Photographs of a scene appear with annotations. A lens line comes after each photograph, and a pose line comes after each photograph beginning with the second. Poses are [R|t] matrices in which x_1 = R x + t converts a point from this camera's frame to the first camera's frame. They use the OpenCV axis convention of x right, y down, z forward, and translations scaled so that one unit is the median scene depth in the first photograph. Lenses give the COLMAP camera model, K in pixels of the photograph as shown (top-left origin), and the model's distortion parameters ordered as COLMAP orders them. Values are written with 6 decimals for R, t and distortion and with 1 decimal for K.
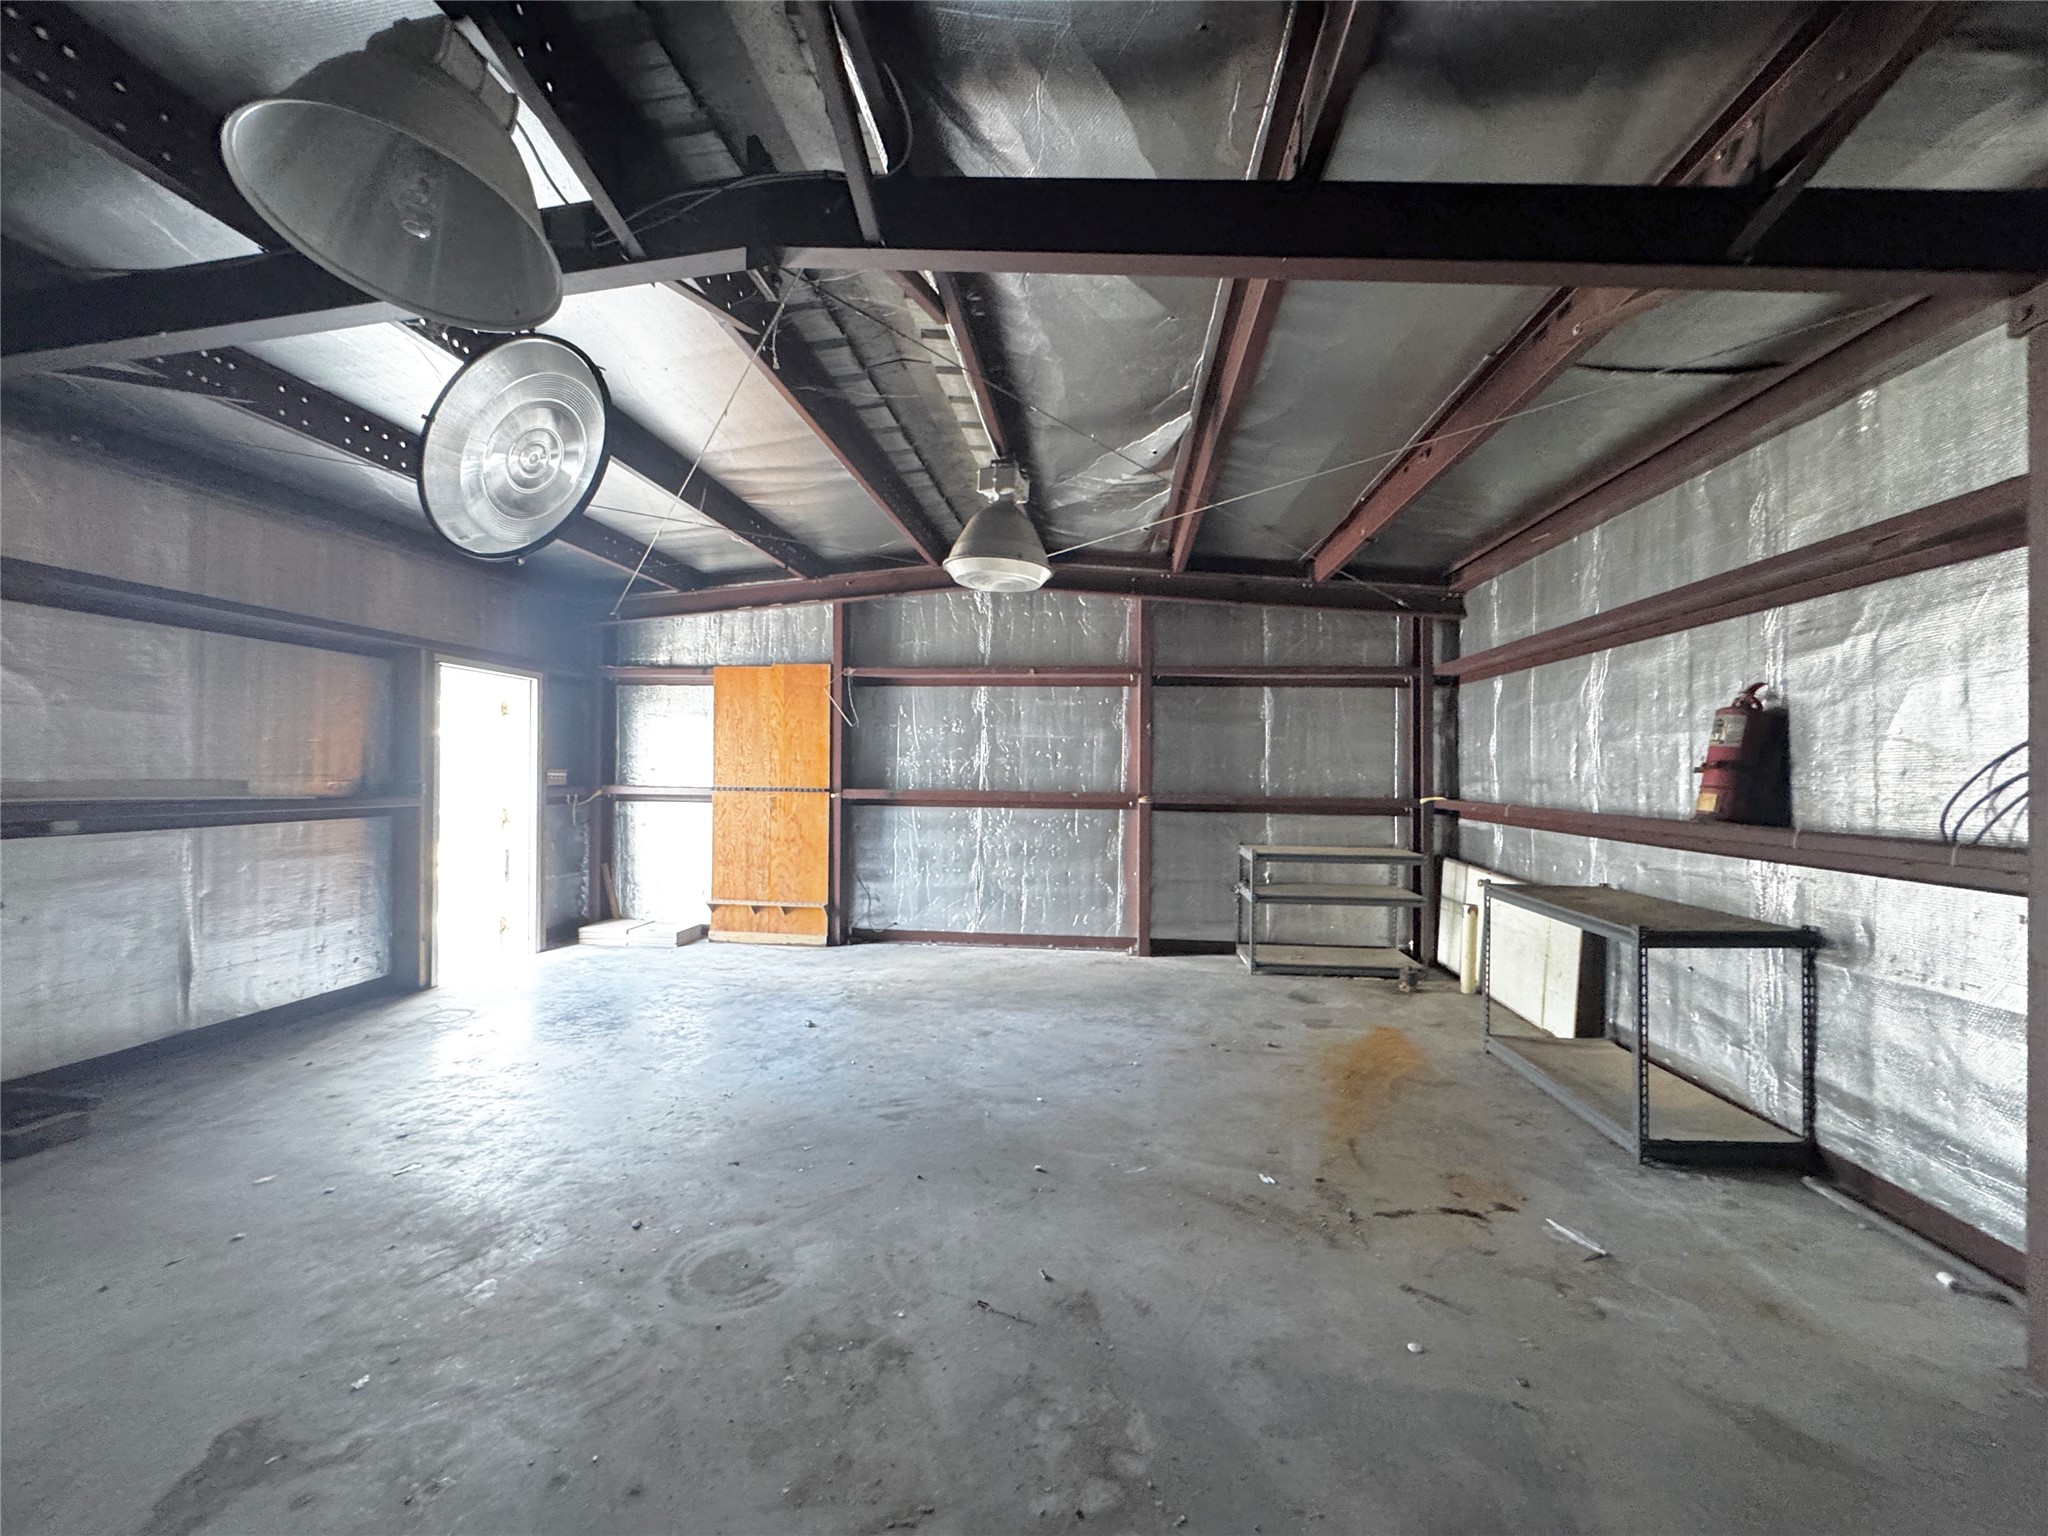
lens RADIAL K [[818.5, 0, 1024.9], [0, 818.5, 770.8], [0, 0, 1]] dist [-0.001791, 0.000253]
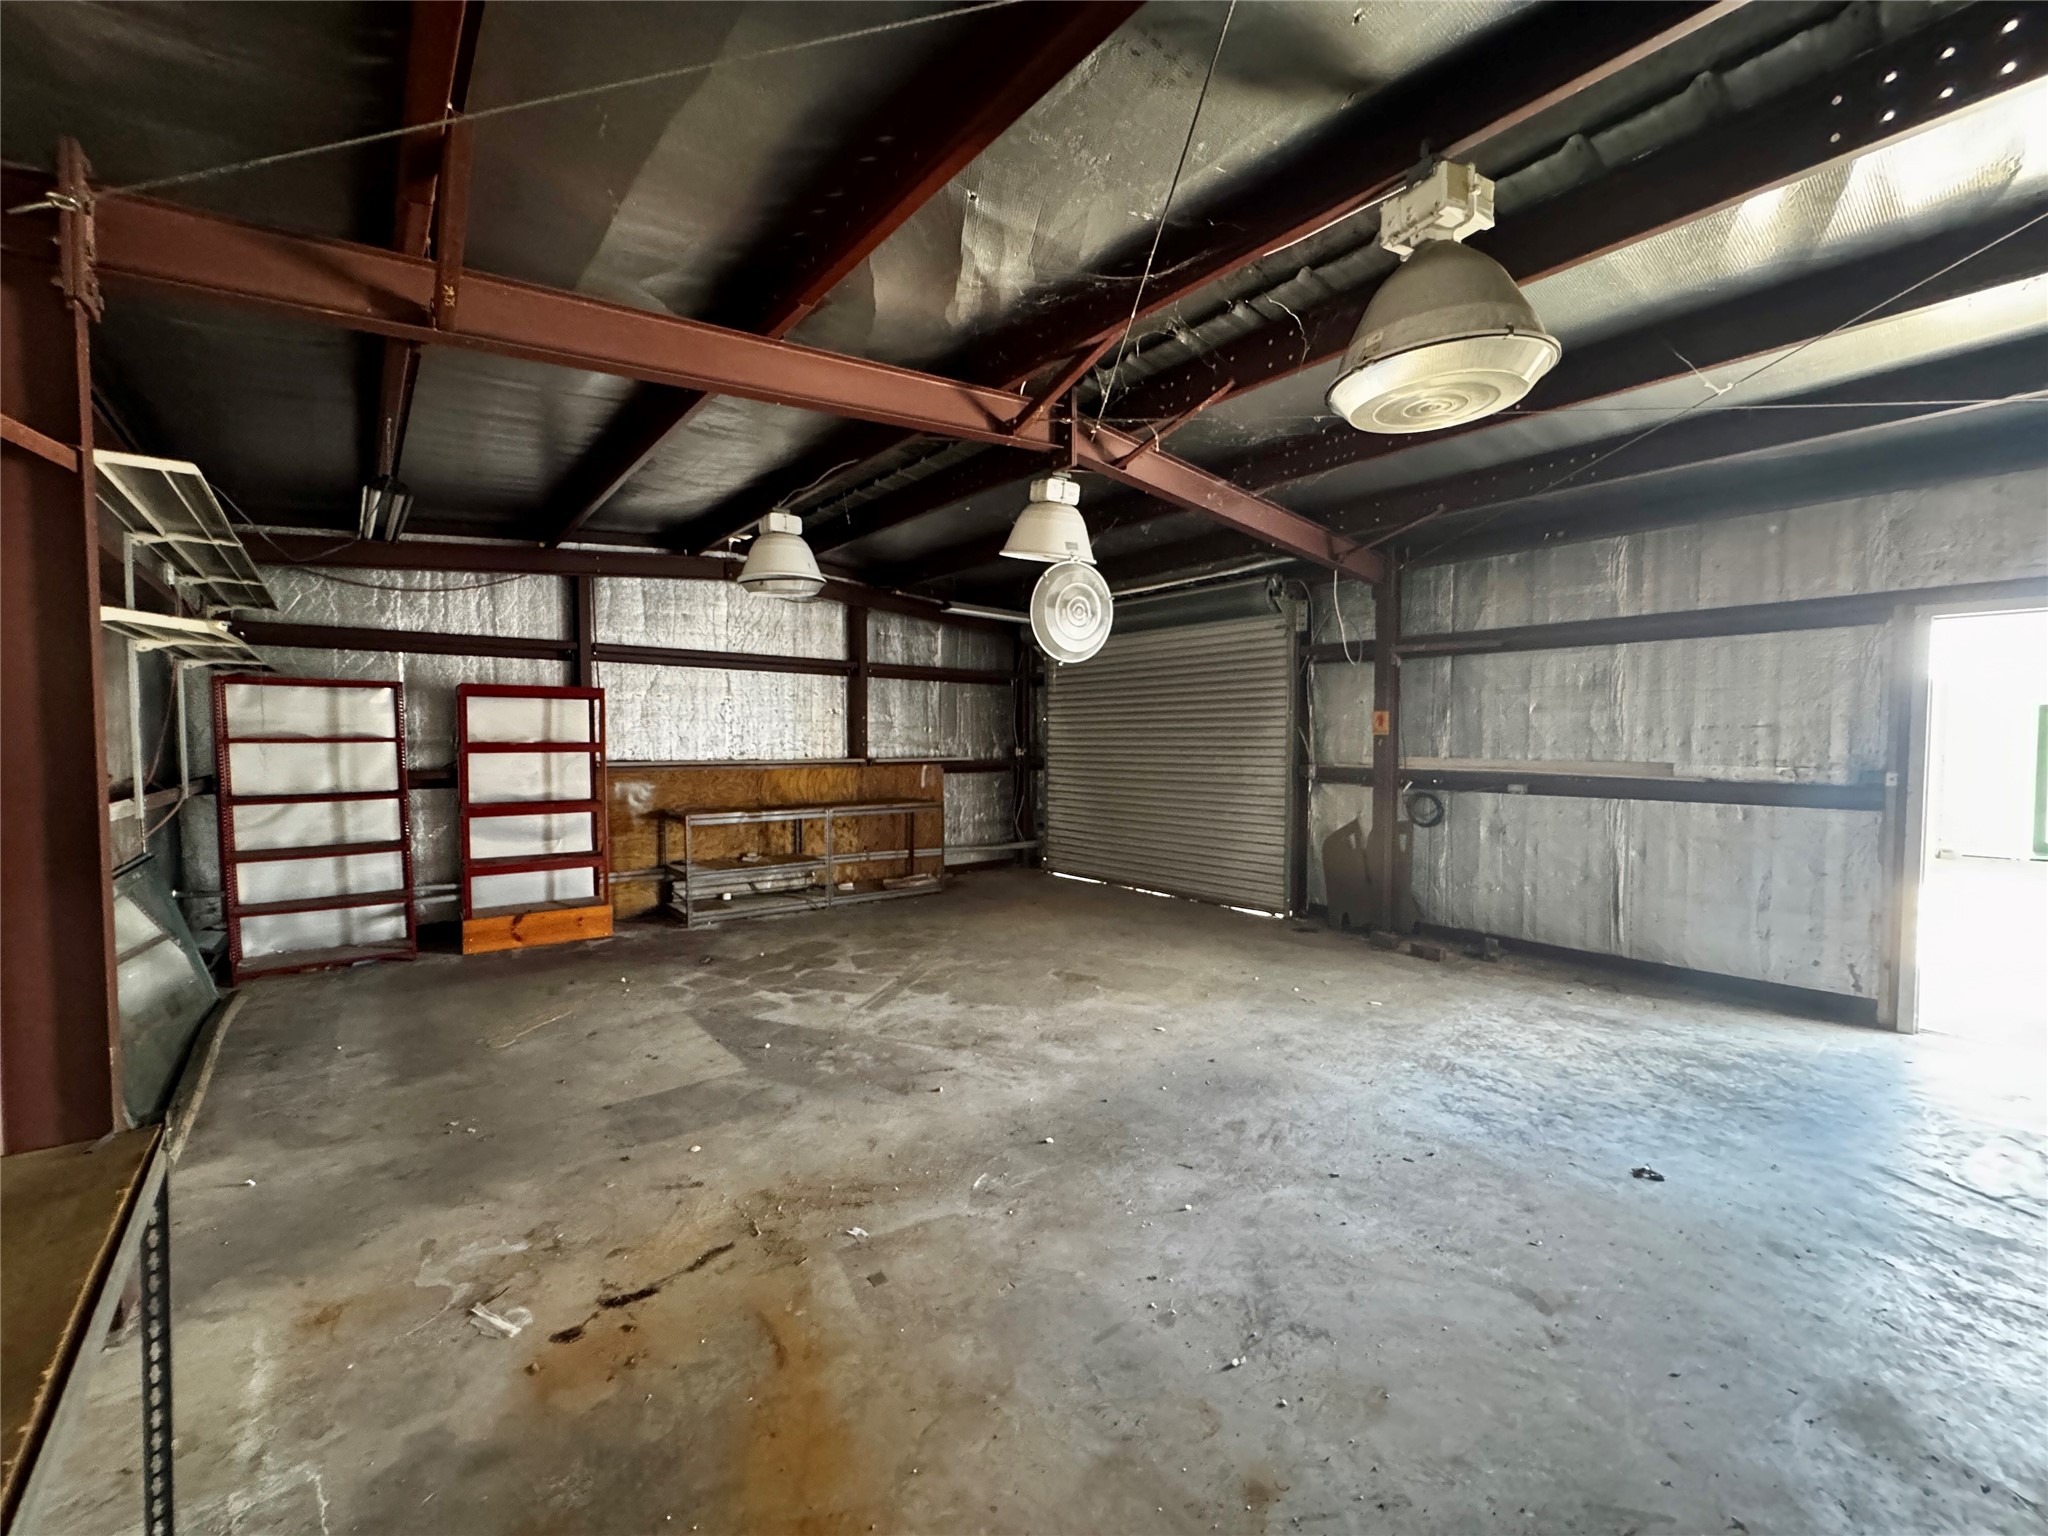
lens RADIAL K [[818.5, 0, 1024.2], [0, 818.5, 762.6], [0, 0, 1]] dist [-0.001791, 0.000253]
pose [[-0.697495, 0.009544, -0.716526, 0.581961], [-0.008442, 0.999732, 0.021534, -0.007391], [0.716540, 0.021069, -0.697228, 1.274425]]
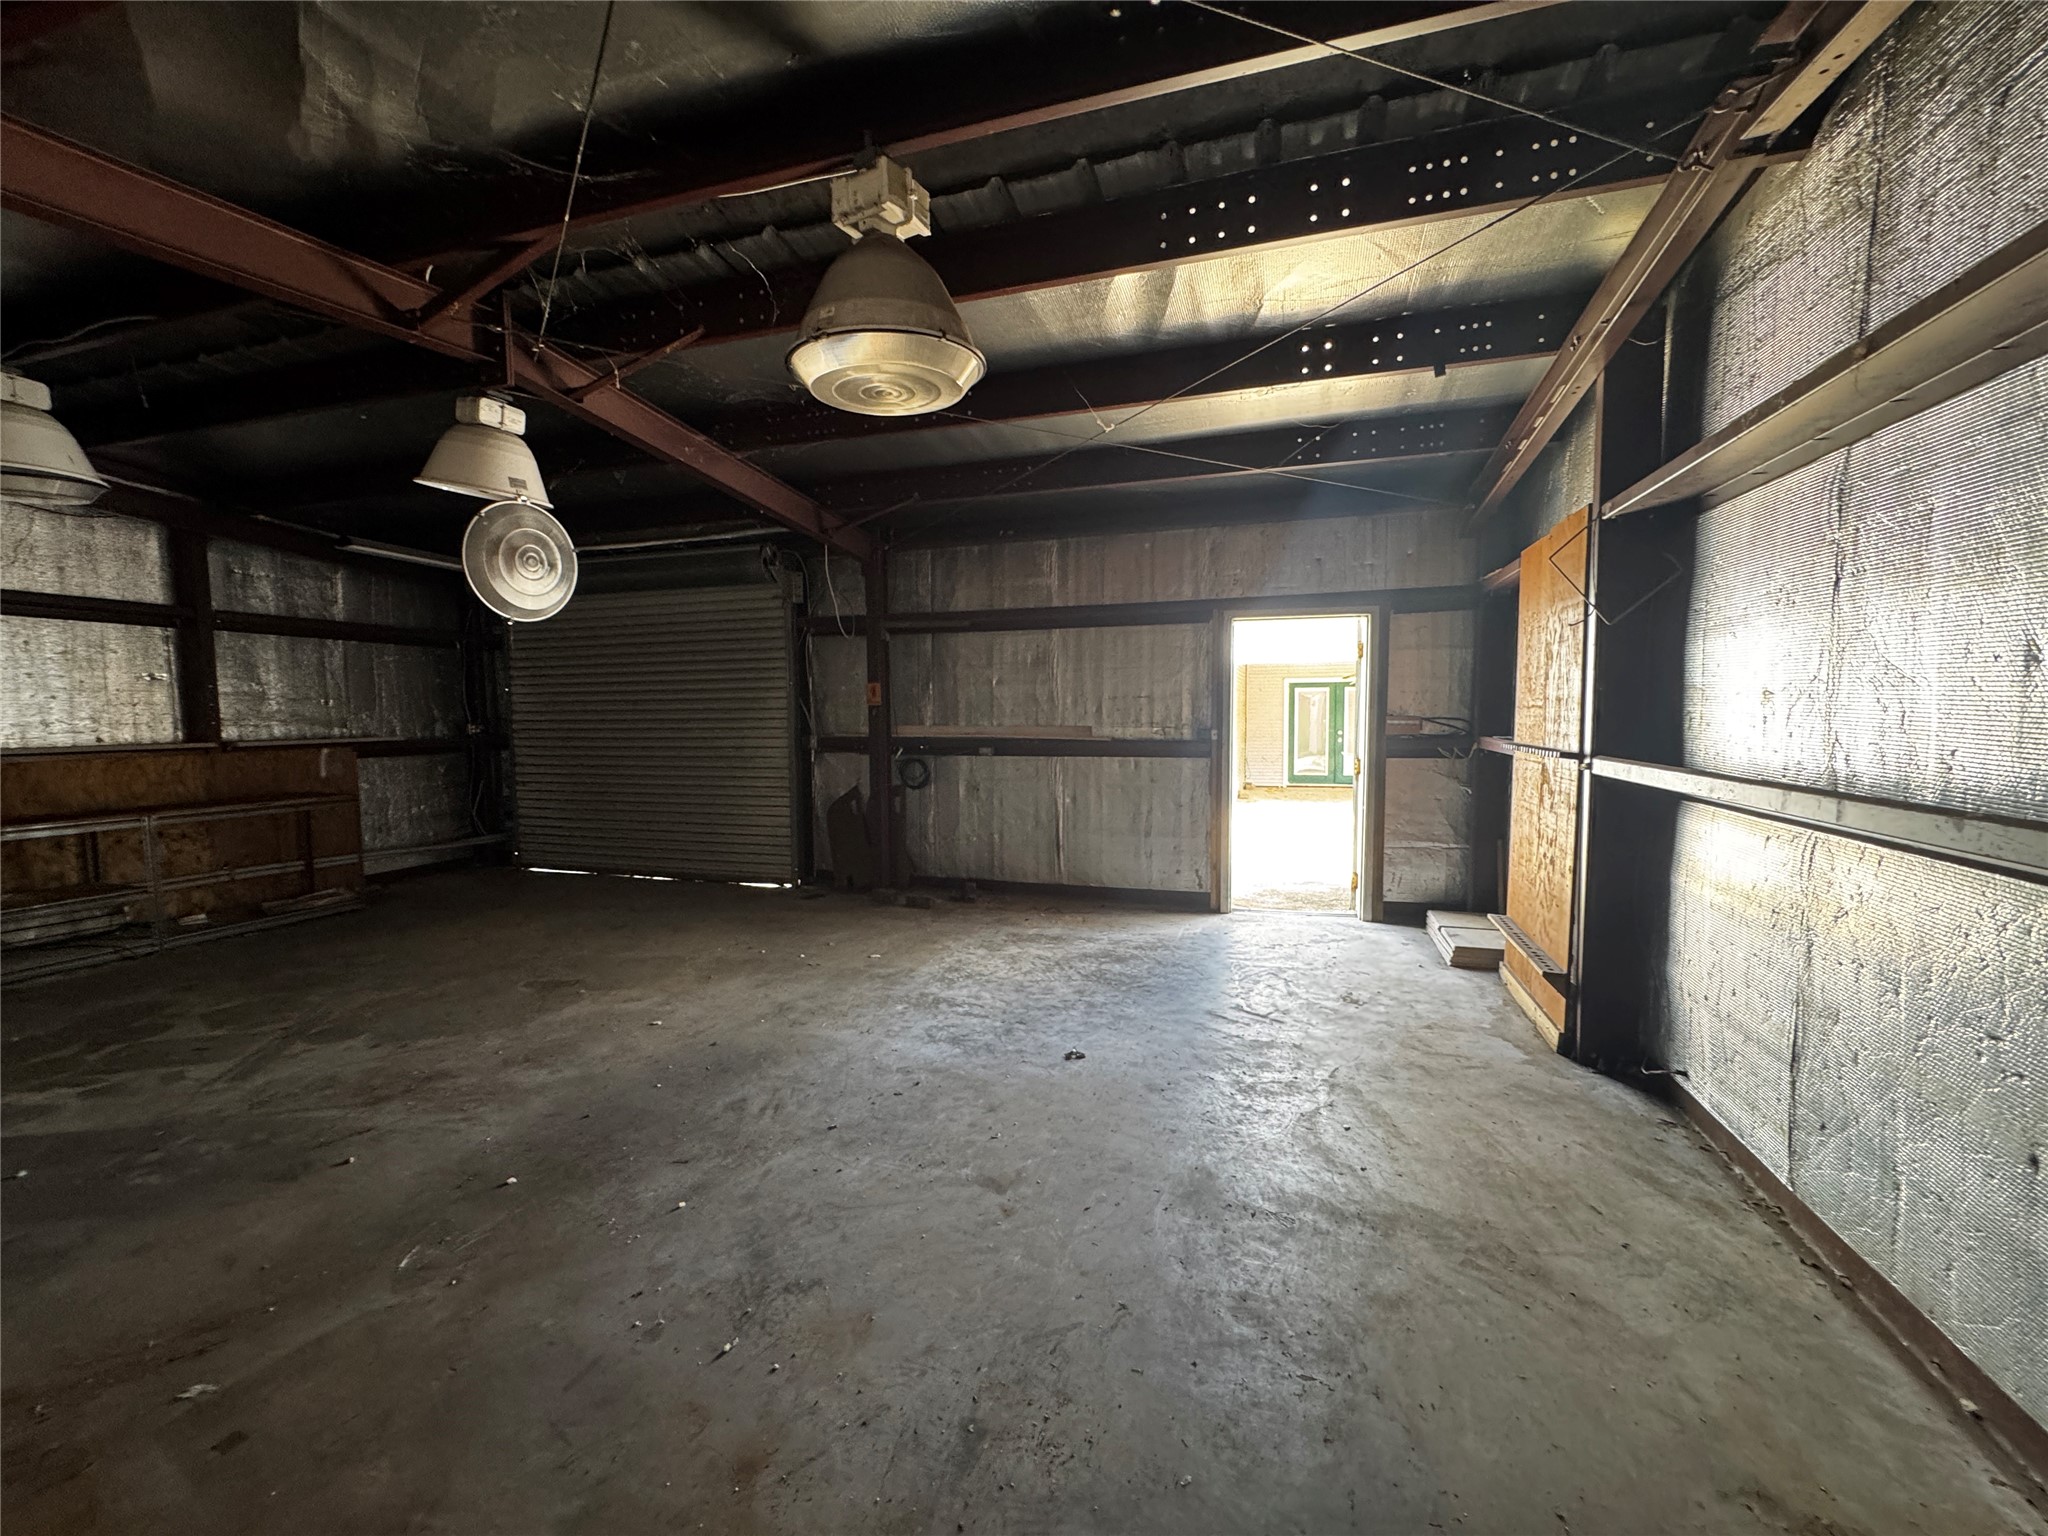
lens RADIAL K [[818.5, 0, 1019.6], [0, 818.5, 760.9], [0, 0, 1]] dist [-0.001791, 0.000253]
pose [[-0.199216, 0.052912, -0.978526, 0.561540], [0.006522, 0.998591, 0.052670, -0.005092], [0.979934, 0.004111, -0.199280, 1.292696]]
